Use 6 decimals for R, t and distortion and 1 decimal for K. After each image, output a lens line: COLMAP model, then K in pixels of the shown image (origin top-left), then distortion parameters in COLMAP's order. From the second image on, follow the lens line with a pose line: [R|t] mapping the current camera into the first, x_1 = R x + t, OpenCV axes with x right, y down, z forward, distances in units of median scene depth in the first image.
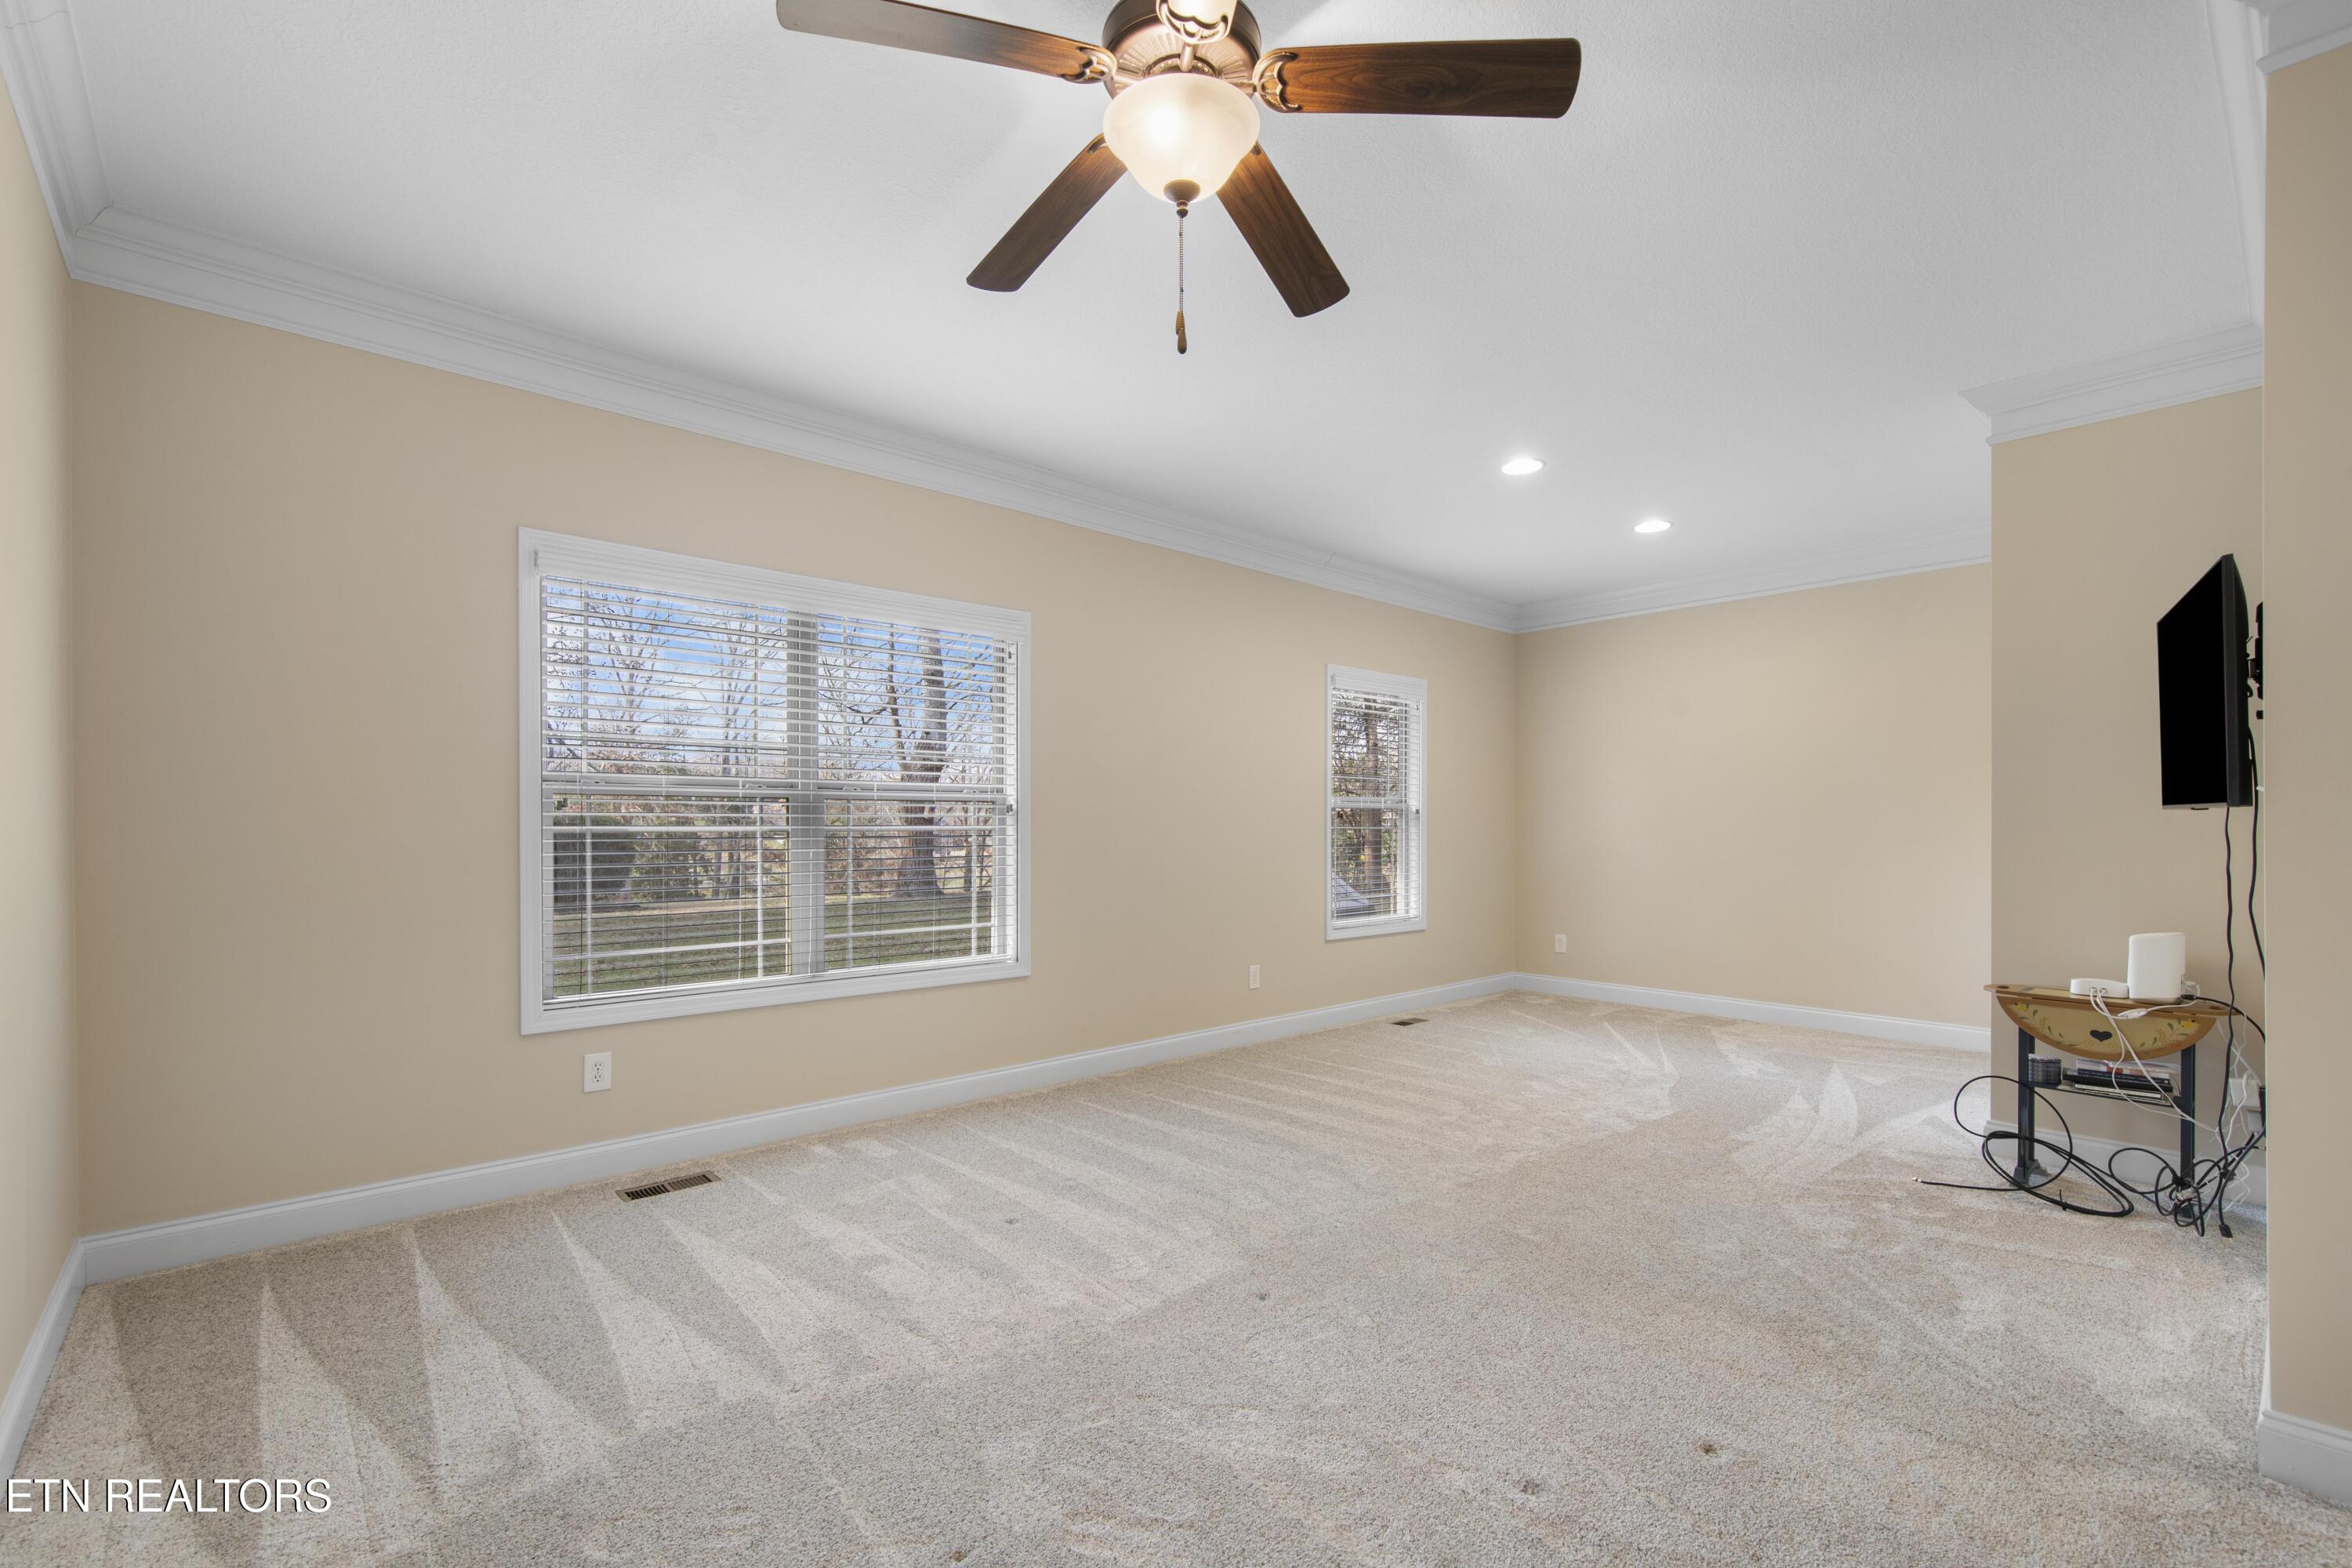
lens RADIAL K [[1018.4, 0, 1199.5], [0, 1018.4, 831.6], [0, 0, 1]] dist [0.002106, -0.000489]
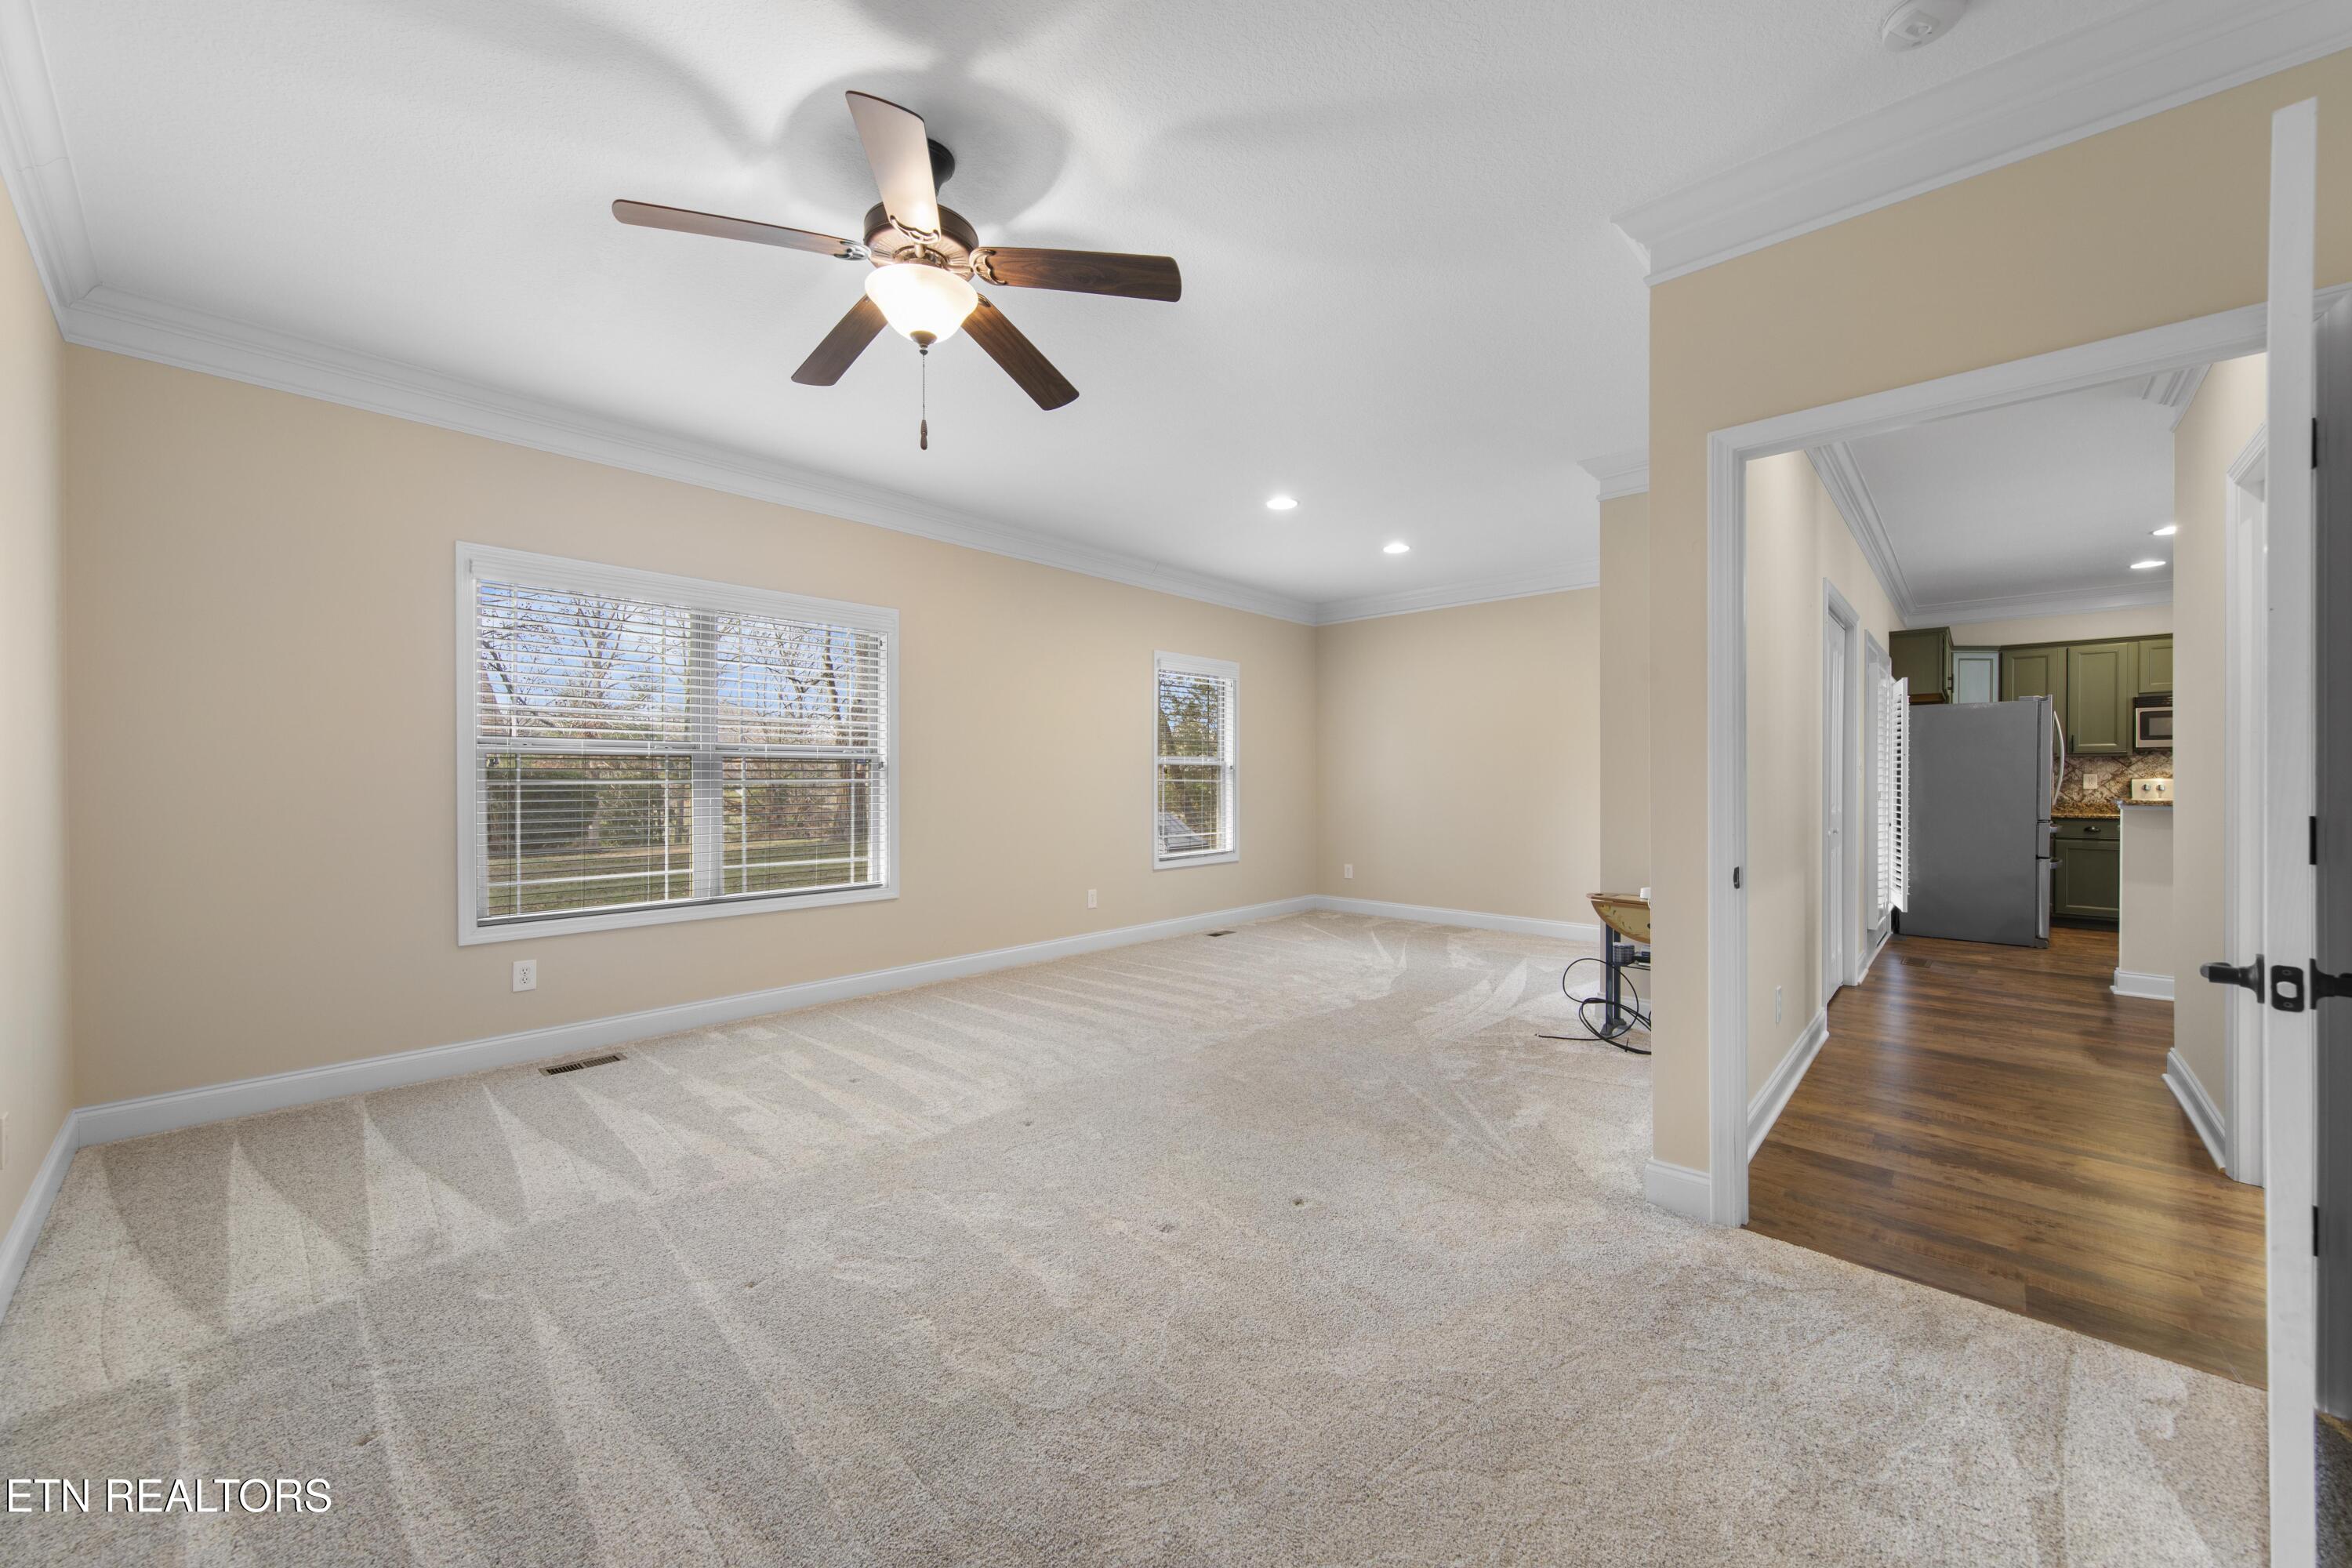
lens RADIAL K [[871.8, 0, 1186.3], [0, 871.8, 783.7], [0, 0, 1]] dist [0.002273, -0.000286]
pose [[0.996752, -0.001607, 0.080518, 0.154708], [0.001658, 0.999998, -0.000575, 0.001916], [-0.080517, 0.000707, 0.996753, -0.156996]]
